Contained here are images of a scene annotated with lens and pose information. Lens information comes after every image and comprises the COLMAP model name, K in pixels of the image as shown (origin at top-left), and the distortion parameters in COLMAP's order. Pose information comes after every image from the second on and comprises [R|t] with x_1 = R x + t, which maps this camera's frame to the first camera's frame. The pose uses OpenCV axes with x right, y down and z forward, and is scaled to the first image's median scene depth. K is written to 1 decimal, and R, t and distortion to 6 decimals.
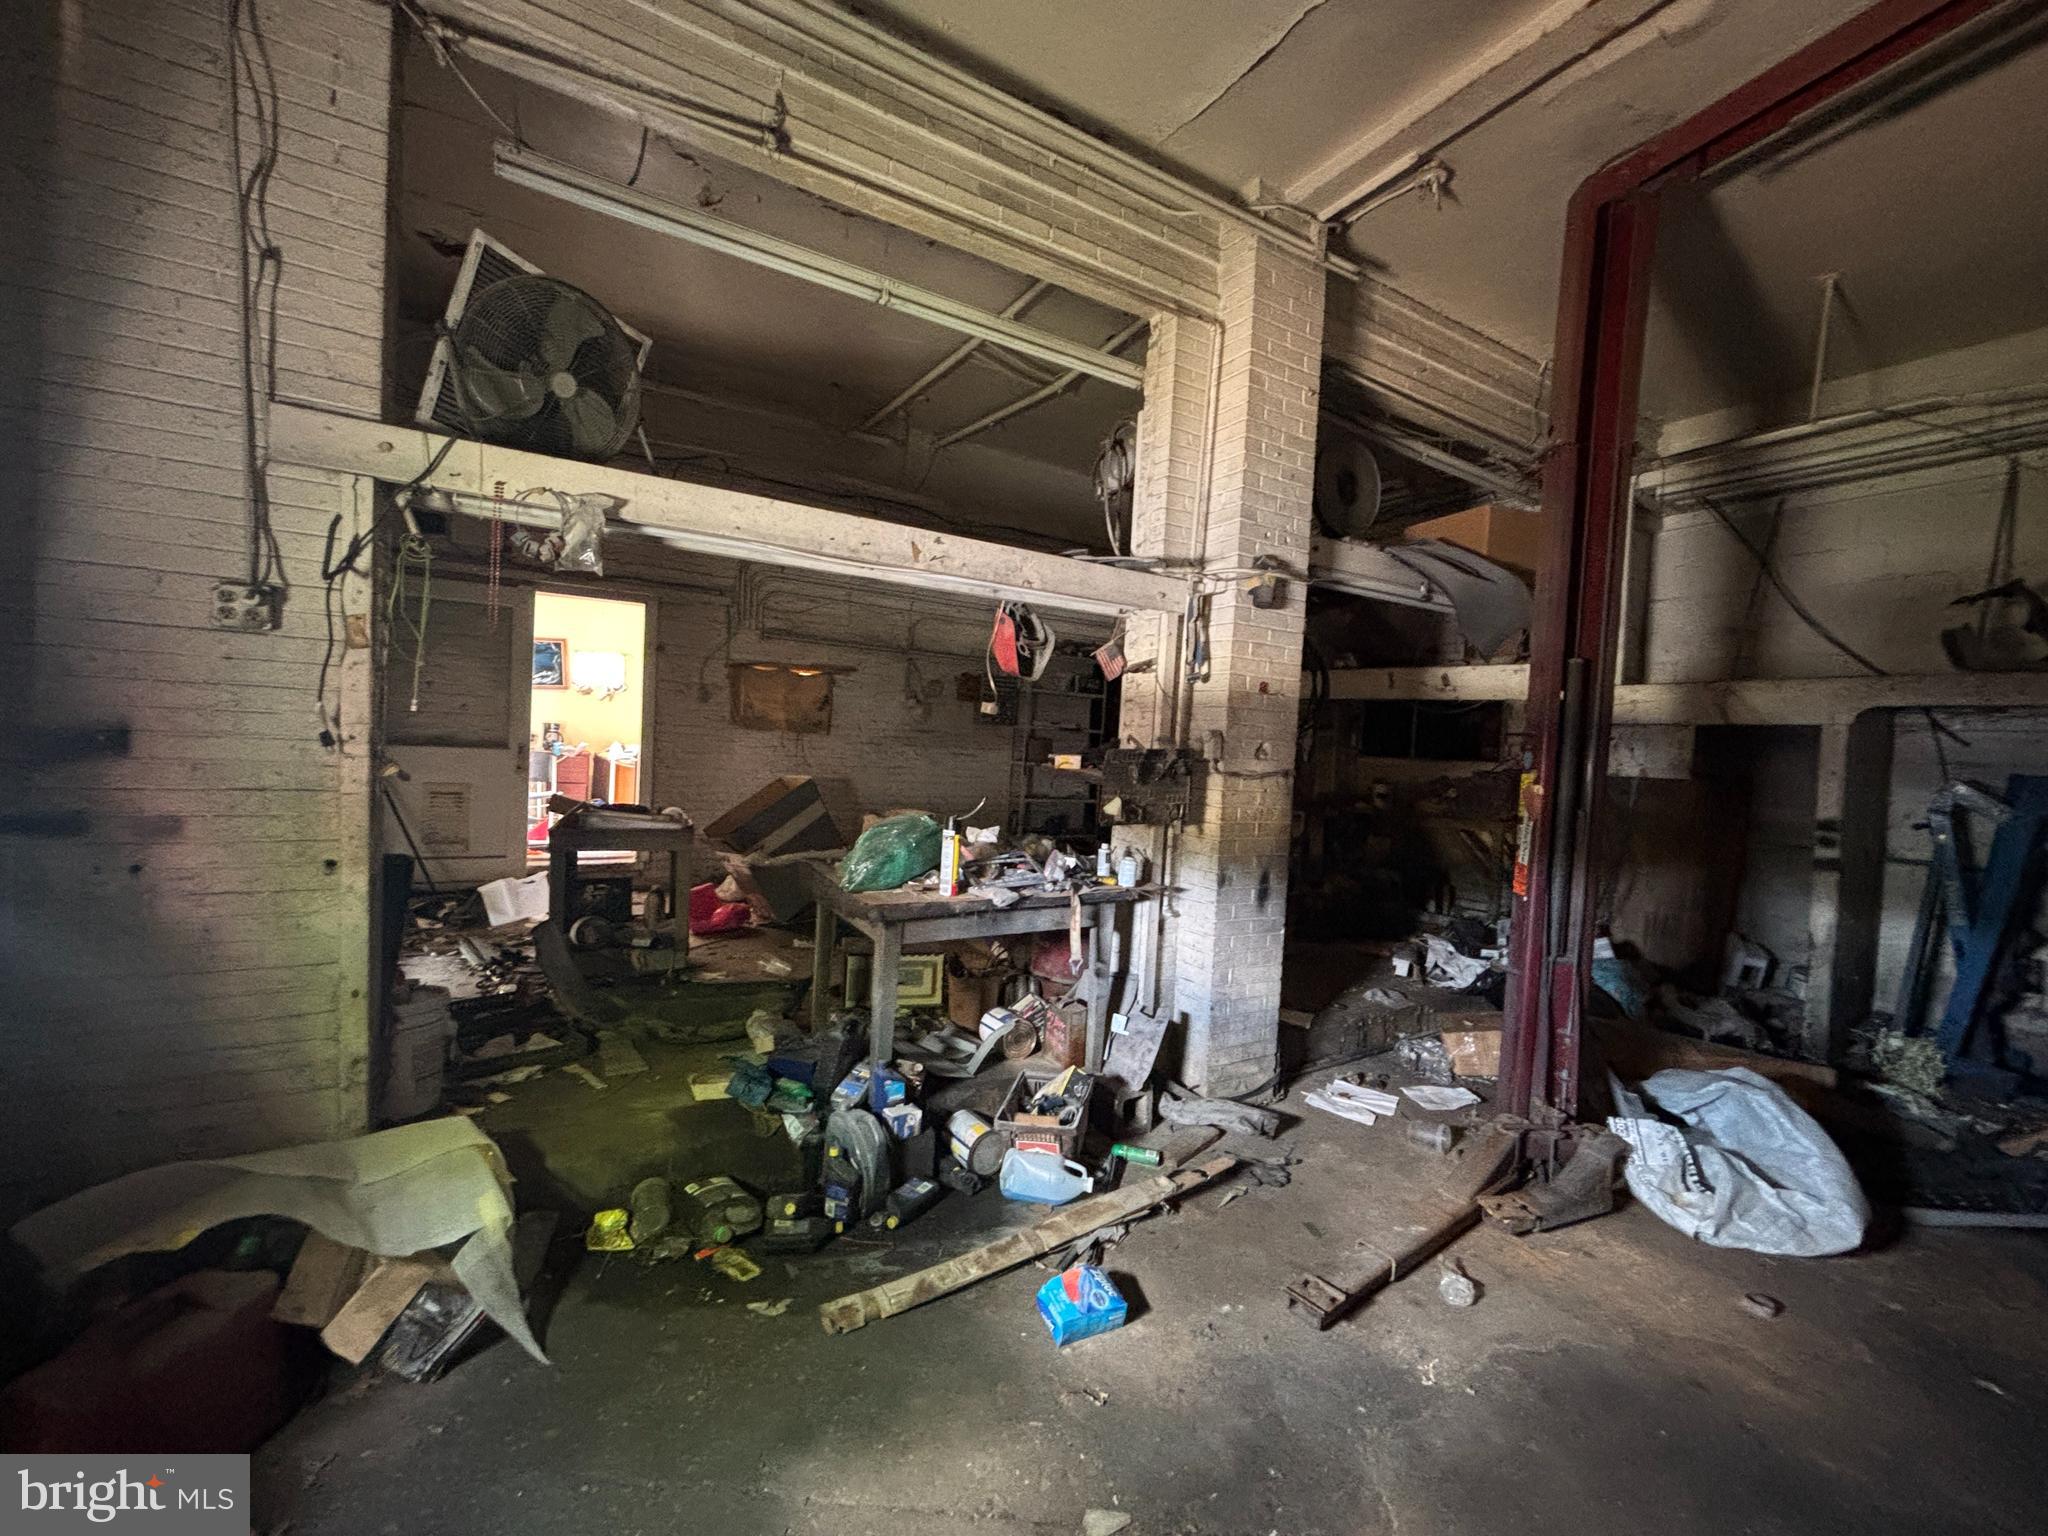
lens RADIAL K [[823.8, 0, 1019.4], [0, 823.8, 767.0], [0, 0, 1]] dist [0.001975, -0.000341]
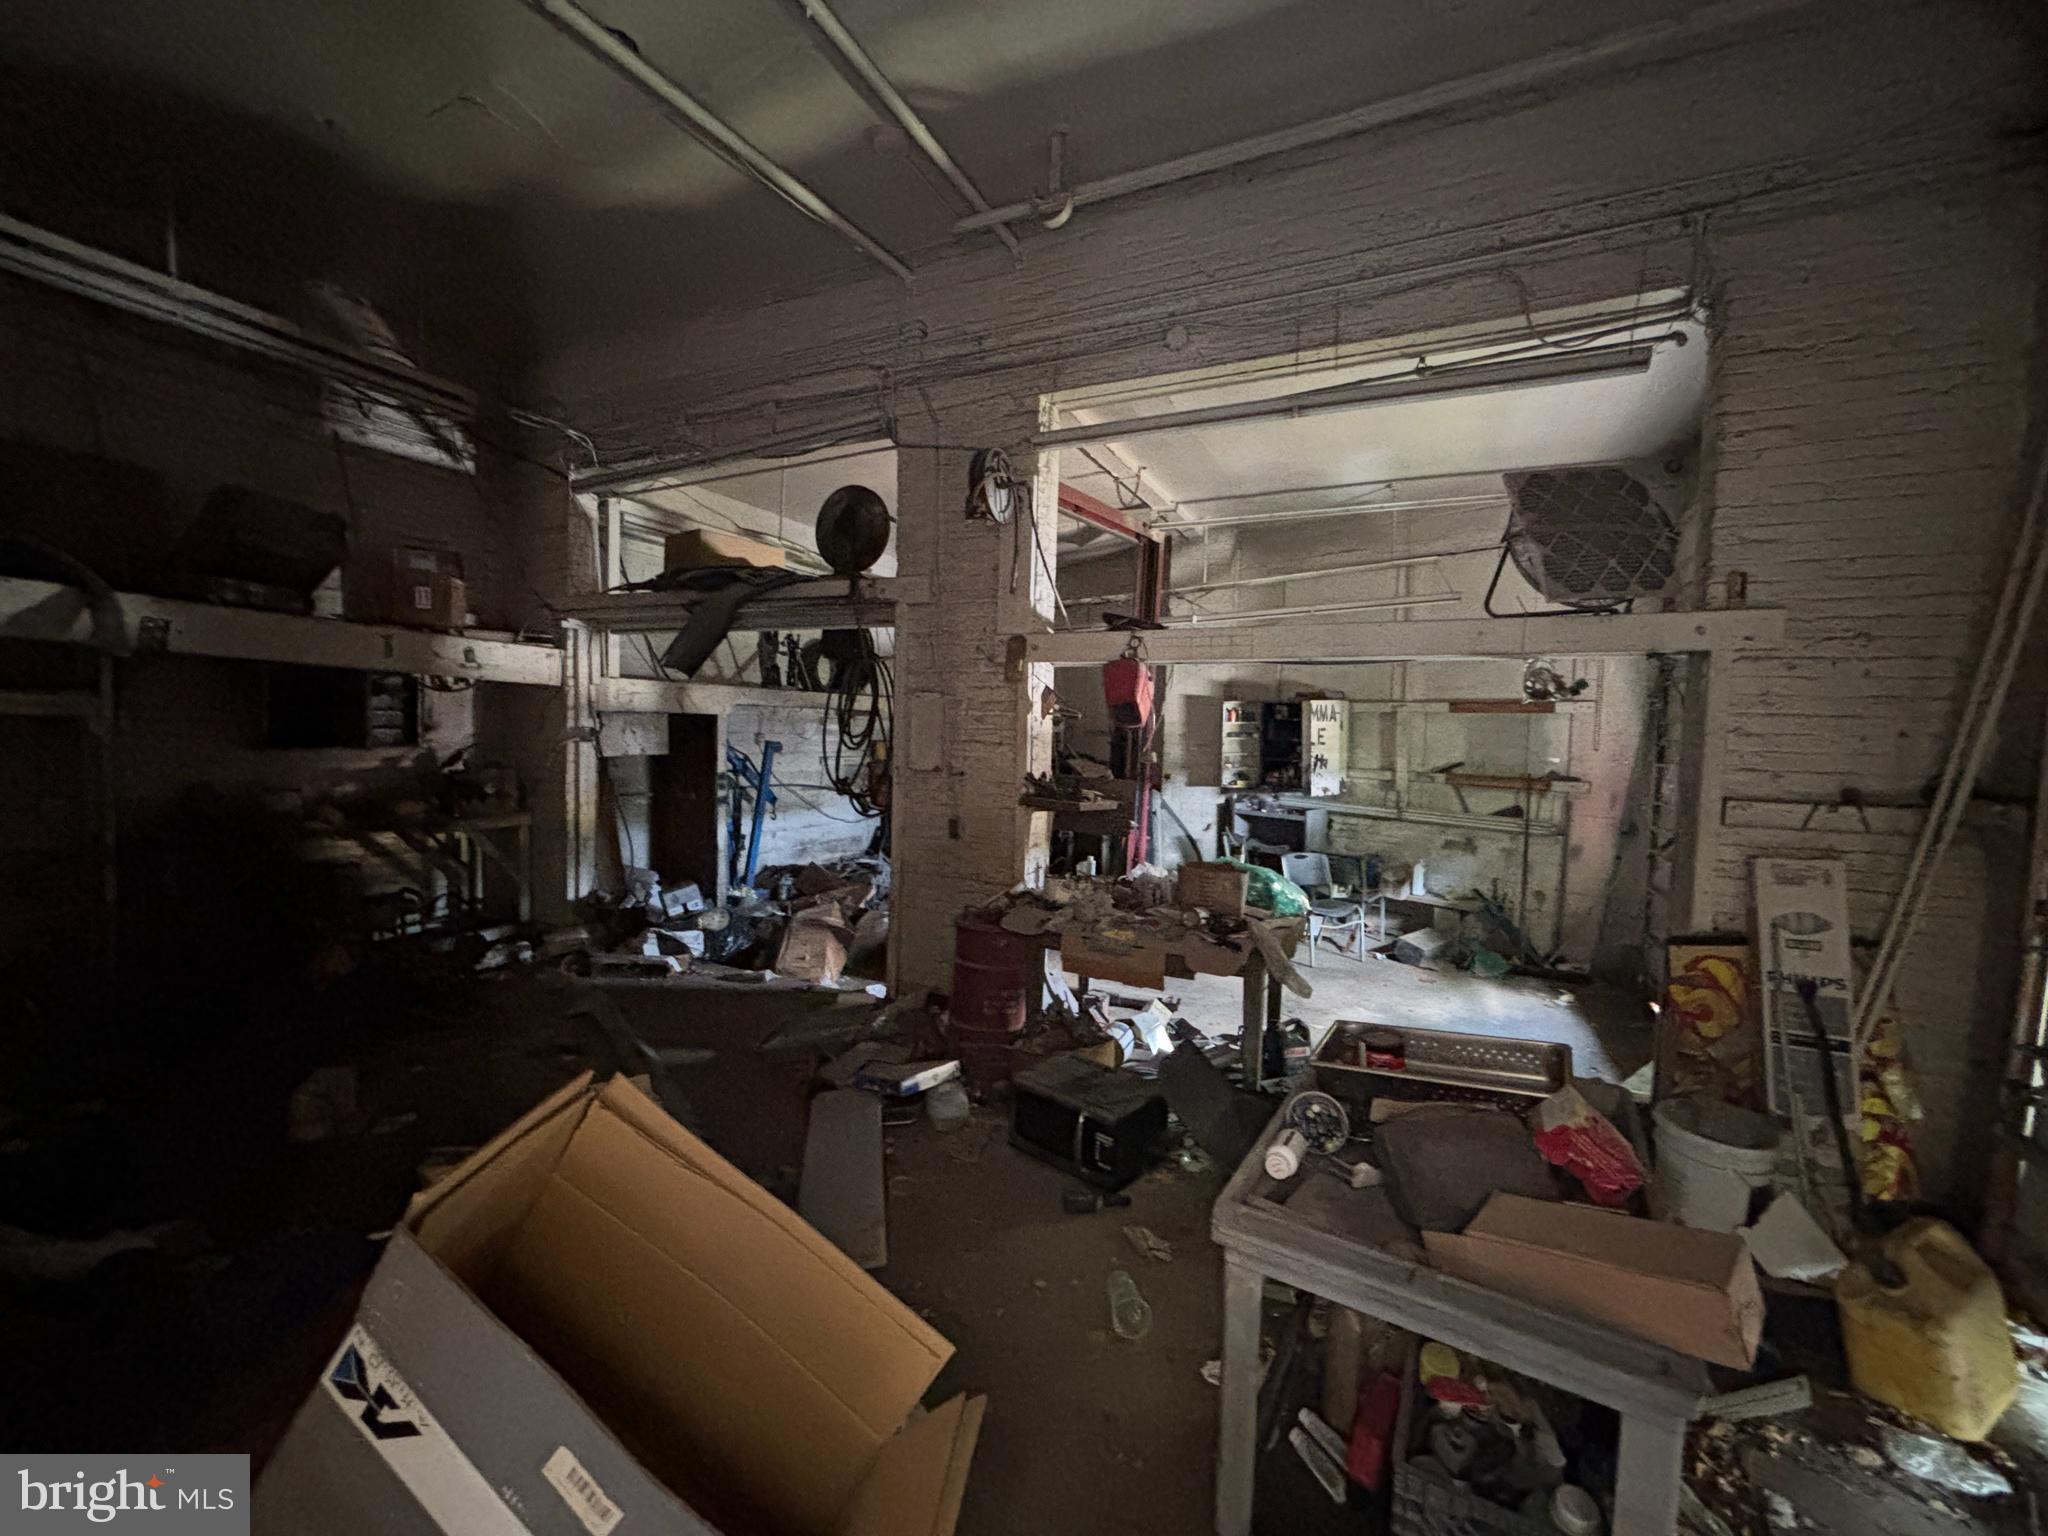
lens RADIAL K [[823.8, 0, 1019.4], [0, 823.8, 767.0], [0, 0, 1]] dist [0.001975, -0.000341]
pose [[-0.547995, -0.105961, 0.829743, -0.919767], [-0.029167, 0.993762, 0.107644, -0.185884], [-0.835973, 0.034787, -0.547667, 1.873246]]
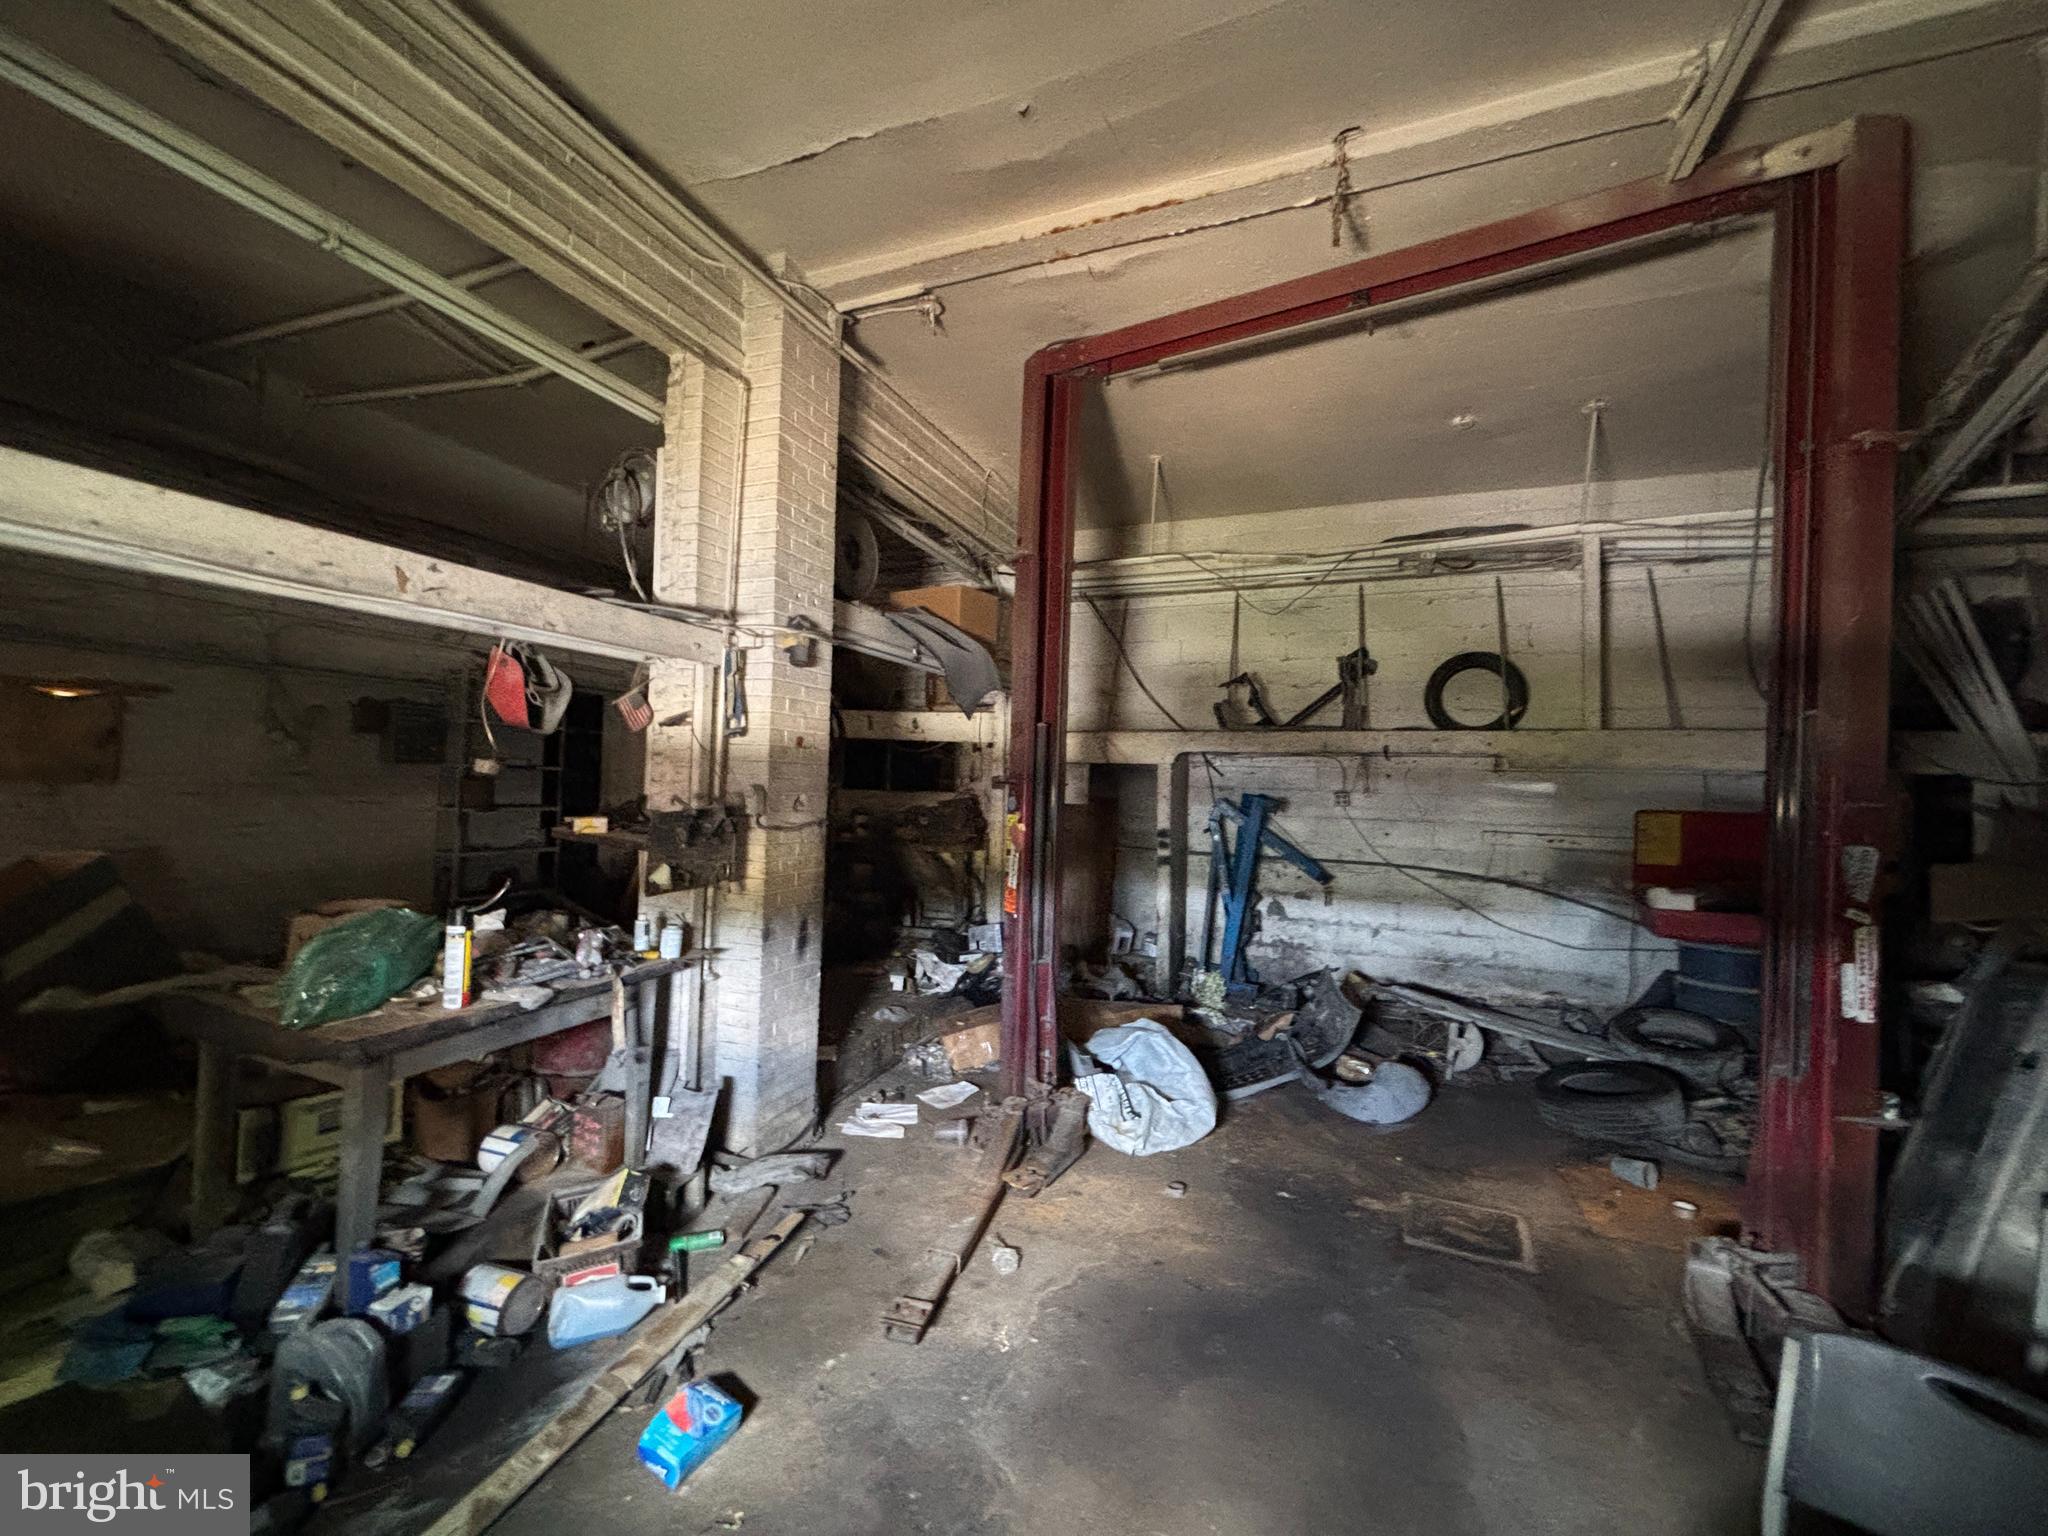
lens RADIAL K [[821.1, 0, 1020.8], [0, 821.1, 770.1], [0, 0, 1]] dist [0.001779, -0.000333]
pose [[0.795761, -0.017974, 0.605344, -0.108209], [0.031868, 0.999417, -0.012219, -0.040111], [-0.604772, 0.029014, 0.795870, 0.013126]]
